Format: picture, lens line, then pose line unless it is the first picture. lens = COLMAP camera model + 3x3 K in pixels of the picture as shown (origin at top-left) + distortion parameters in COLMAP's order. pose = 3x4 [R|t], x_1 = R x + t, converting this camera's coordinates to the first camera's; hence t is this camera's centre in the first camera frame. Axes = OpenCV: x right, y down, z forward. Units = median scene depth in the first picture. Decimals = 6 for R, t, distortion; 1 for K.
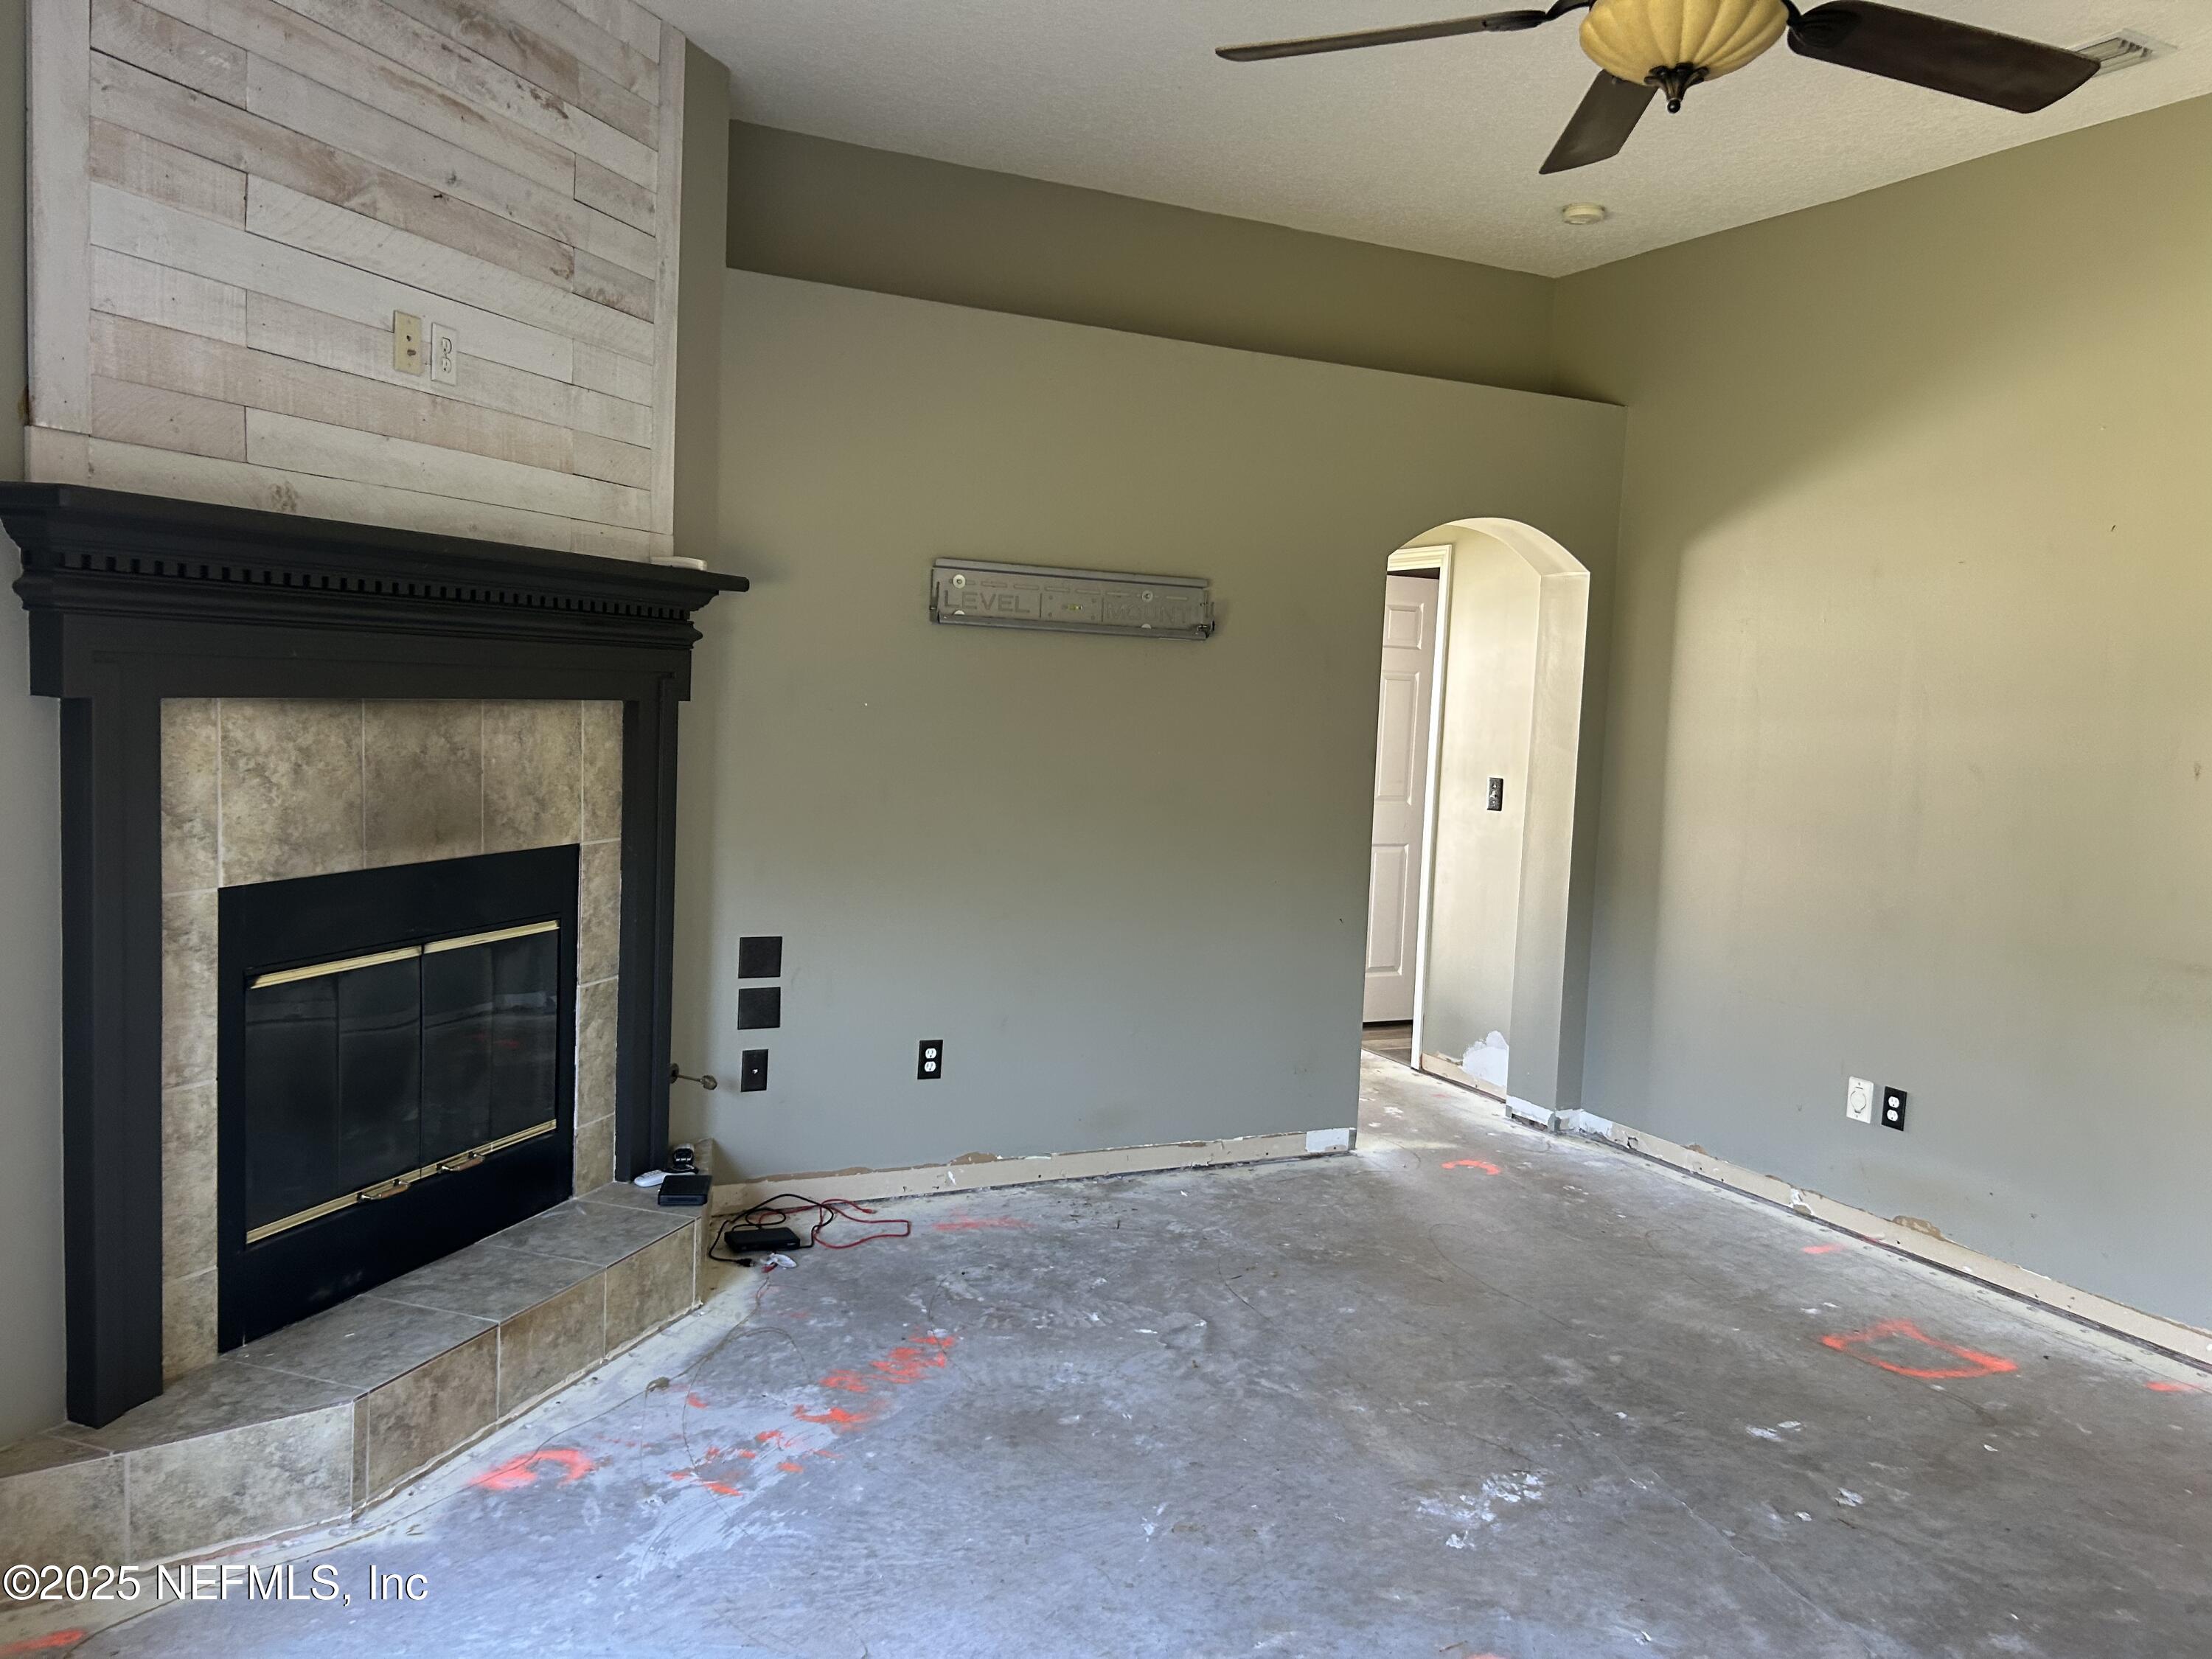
lens RADIAL K [[1669.8, 0, 1106.0], [0, 1669.8, 829.5], [0, 0, 1]] dist [0.008685, -0.001645]
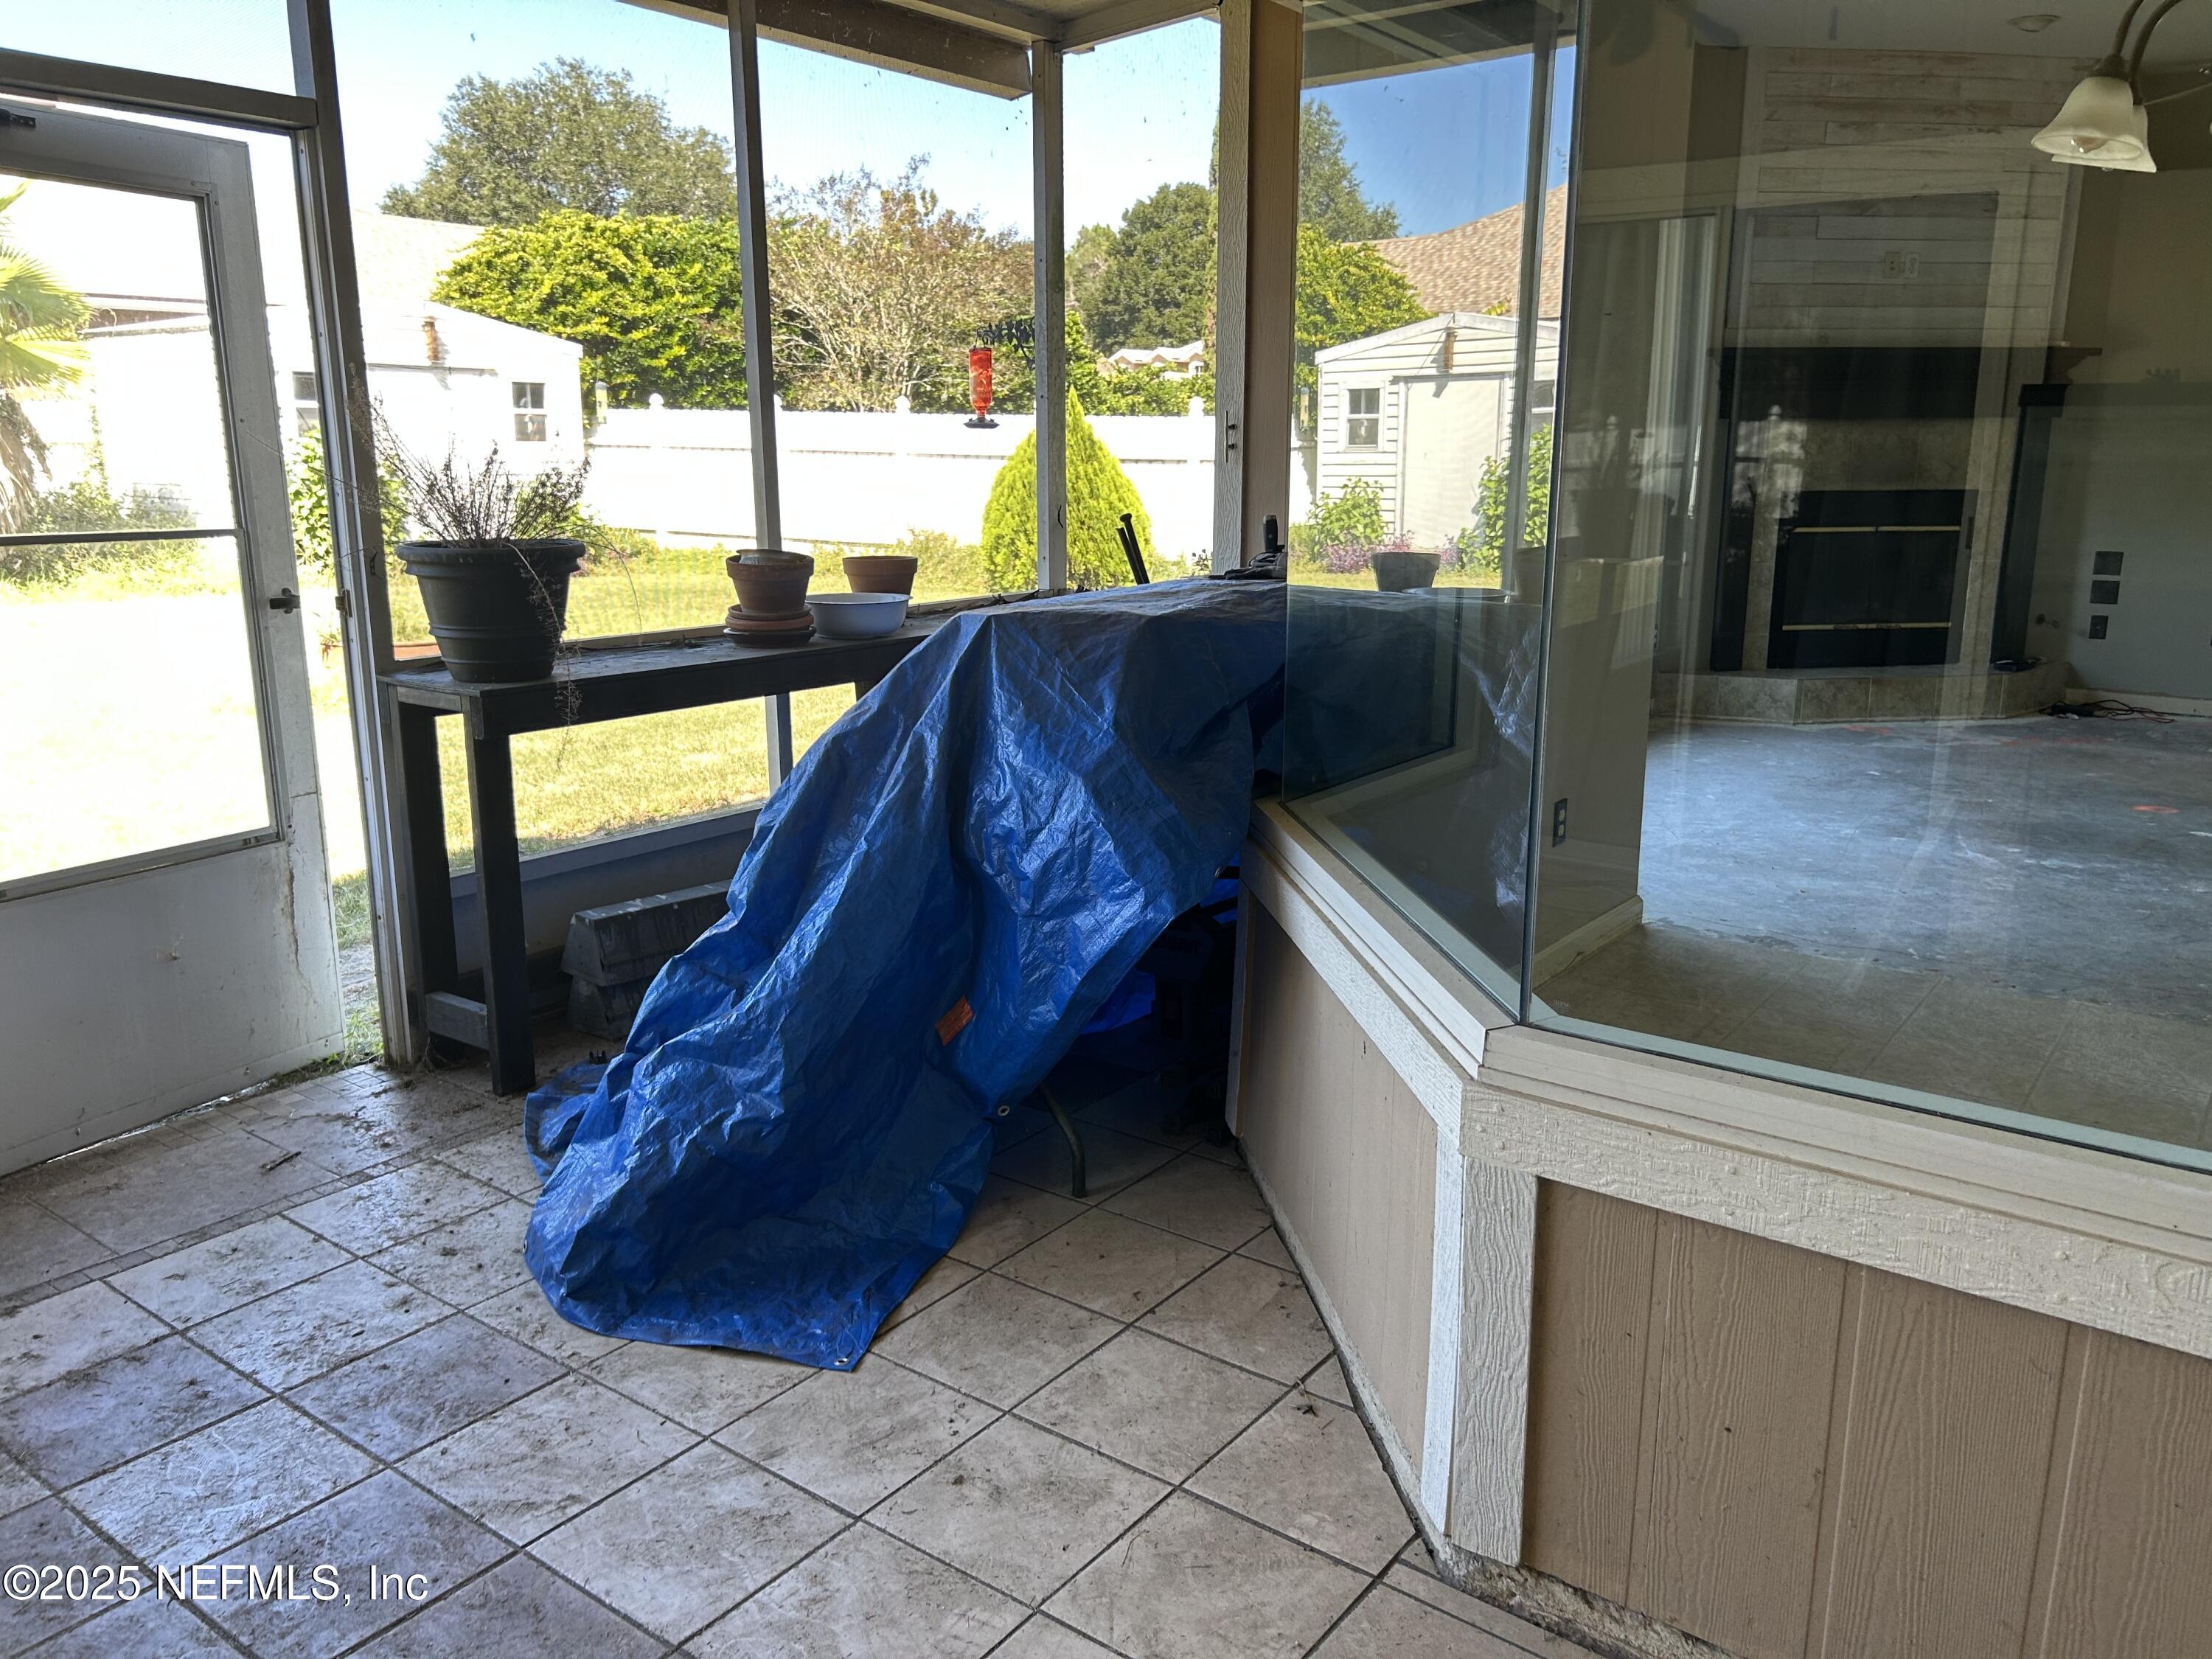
lens RADIAL K [[1669.8, 0, 1106.0], [0, 1669.8, 829.5], [0, 0, 1]] dist [0.008685, -0.001645]
pose [[0.456573, 0.157372, -0.875657, 1.266551], [-0.055844, 0.987360, 0.148329, 0.208033], [0.887932, -0.018823, 0.459590, -1.091620]]
